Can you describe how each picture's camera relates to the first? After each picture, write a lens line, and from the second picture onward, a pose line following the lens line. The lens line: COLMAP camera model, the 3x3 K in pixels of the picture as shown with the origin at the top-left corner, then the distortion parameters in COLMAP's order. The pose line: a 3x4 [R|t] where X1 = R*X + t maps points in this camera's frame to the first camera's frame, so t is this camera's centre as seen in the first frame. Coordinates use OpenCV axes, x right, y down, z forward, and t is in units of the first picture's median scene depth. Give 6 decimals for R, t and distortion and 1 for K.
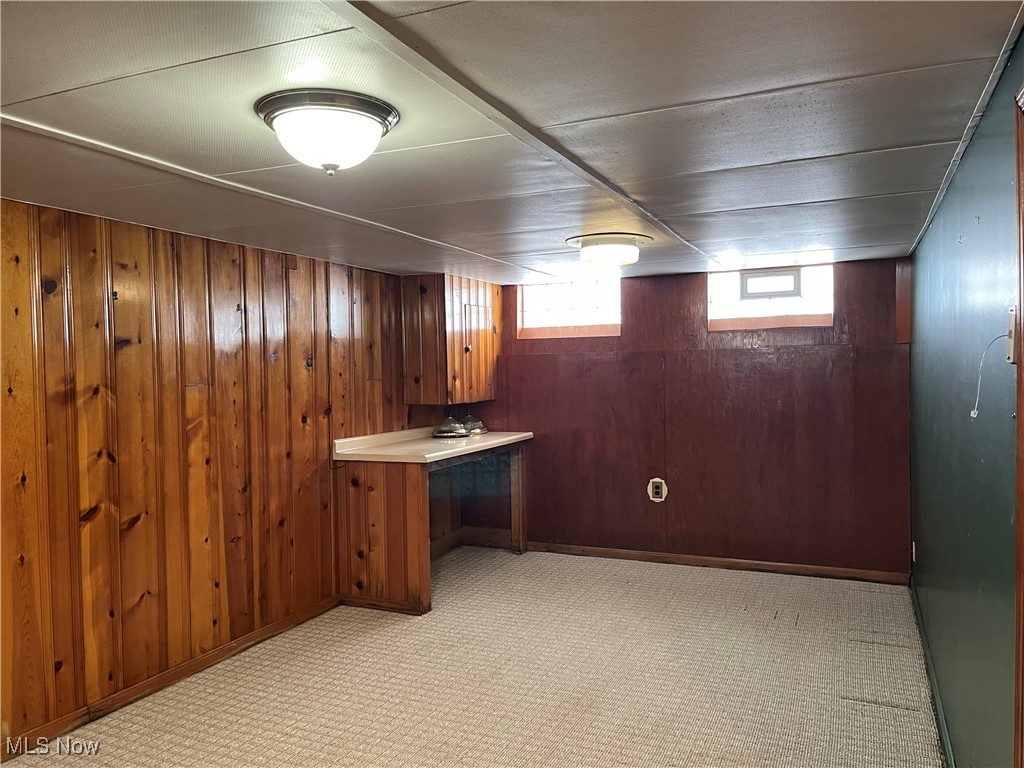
lens RADIAL K [[775.1, 0, 511.3], [0, 775.1, 391.9], [0, 0, 1]] dist [0.080618, -0.122172]
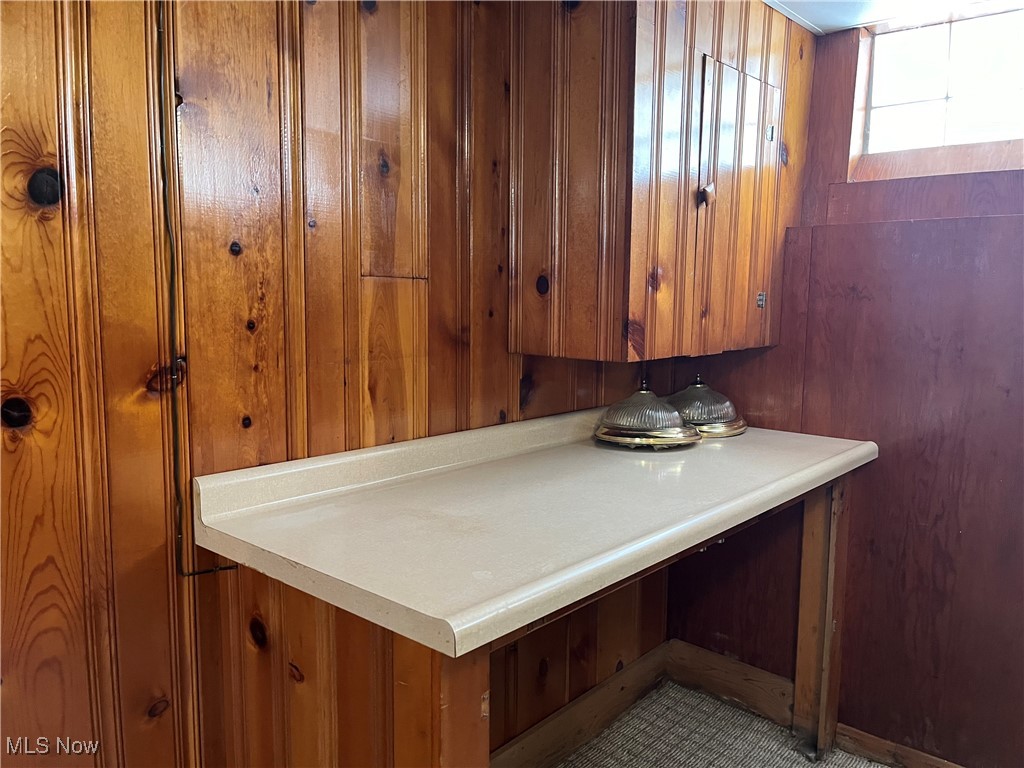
lens RADIAL K [[775.1, 0, 511.3], [0, 775.1, 391.9], [0, 0, 1]] dist [0.080618, -0.122172]
pose [[0.951180, 0.062435, -0.302256, -0.027802], [-0.033694, 0.994478, 0.099390, -0.001636], [0.306793, -0.084353, 0.948031, 0.650726]]
